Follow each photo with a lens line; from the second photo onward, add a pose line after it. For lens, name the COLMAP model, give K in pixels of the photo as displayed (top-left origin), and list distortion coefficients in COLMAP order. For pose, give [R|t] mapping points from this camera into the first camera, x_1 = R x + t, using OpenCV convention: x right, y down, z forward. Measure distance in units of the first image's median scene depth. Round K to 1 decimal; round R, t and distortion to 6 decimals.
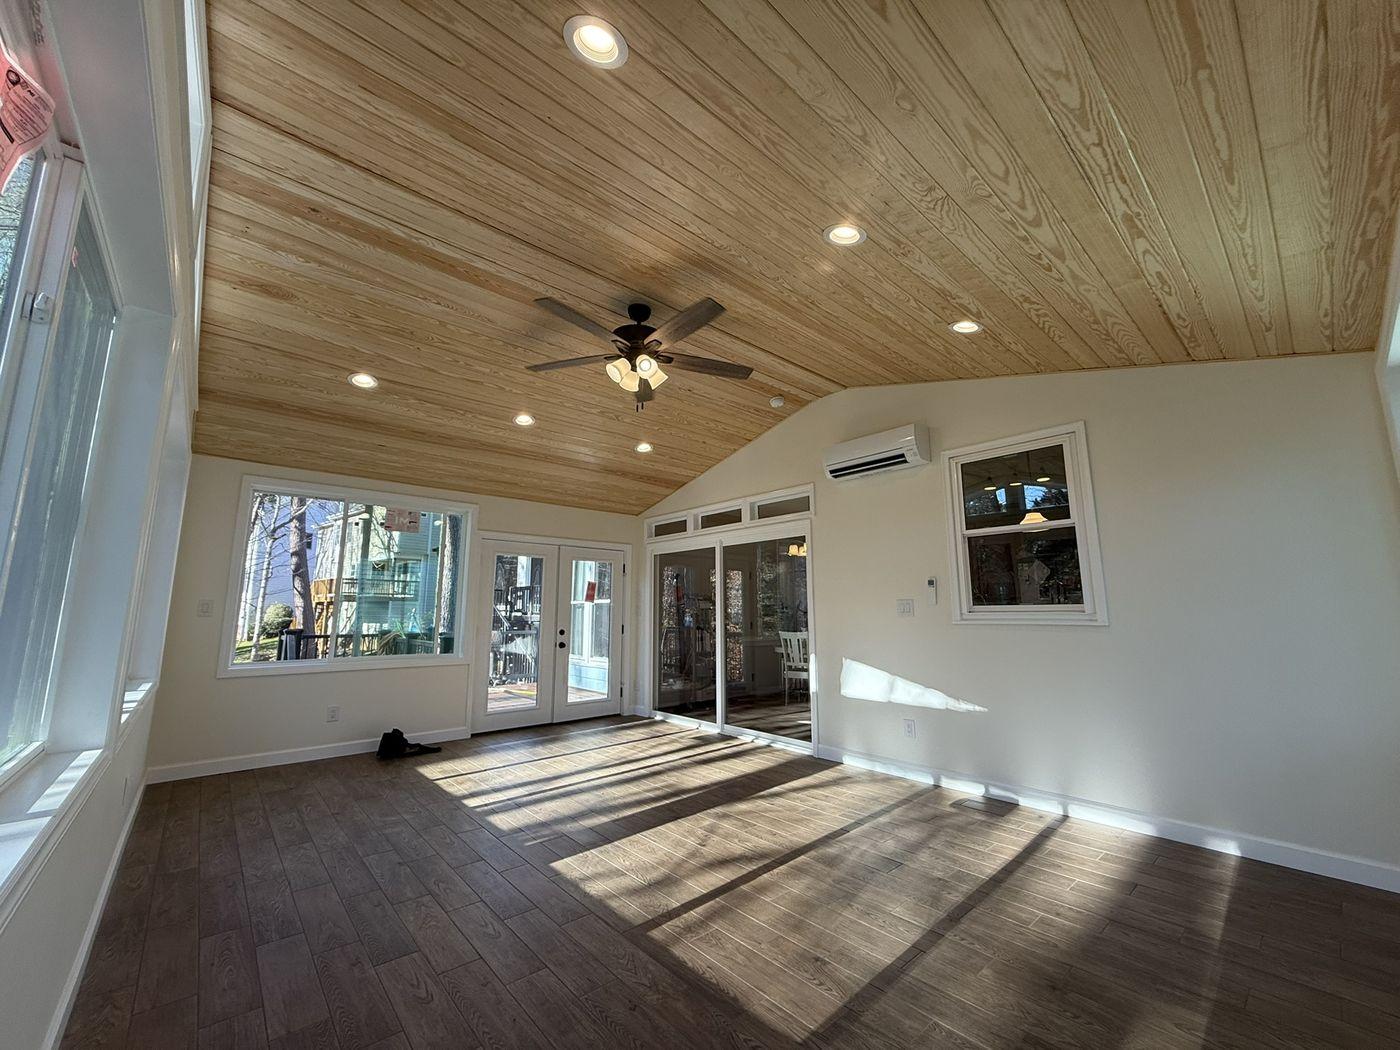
lens RADIAL K [[560.1, 0, 707.4], [0, 560.1, 522.6], [0, 0, 1]] dist [-0.005883, 0.000461]
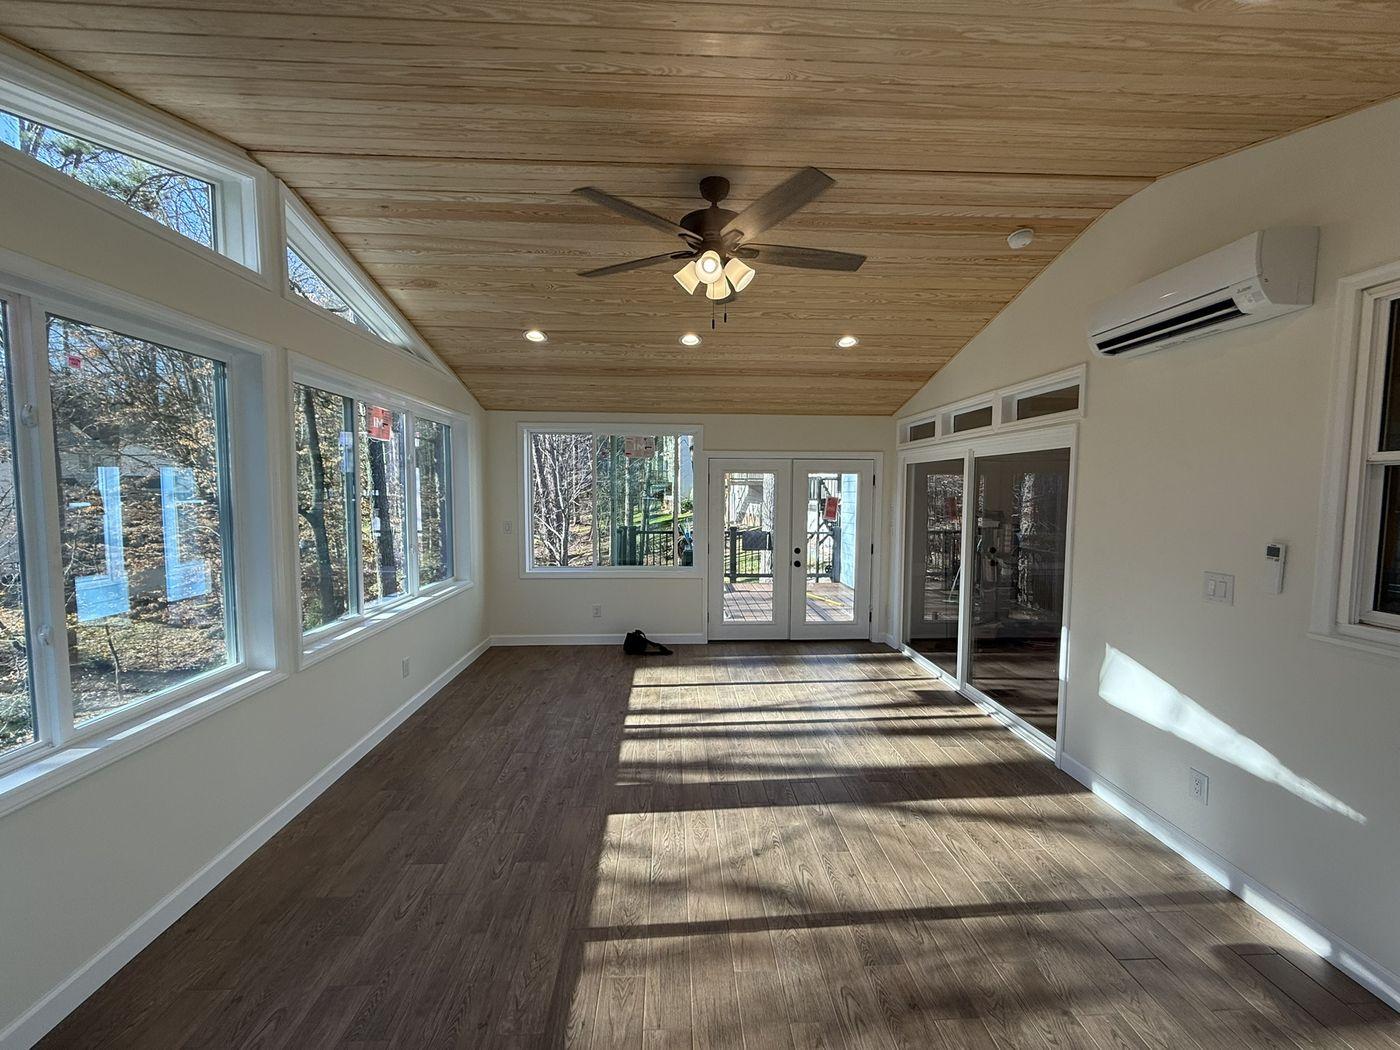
lens RADIAL K [[560.1, 0, 696.8], [0, 560.1, 525.2], [0, 0, 1]] dist [-0.005883, 0.000461]
pose [[0.772283, 0.048370, -0.633434, 0.334726], [0.094859, 0.977139, 0.190268, -0.070575], [0.628156, -0.207028, 0.750039, 0.301171]]
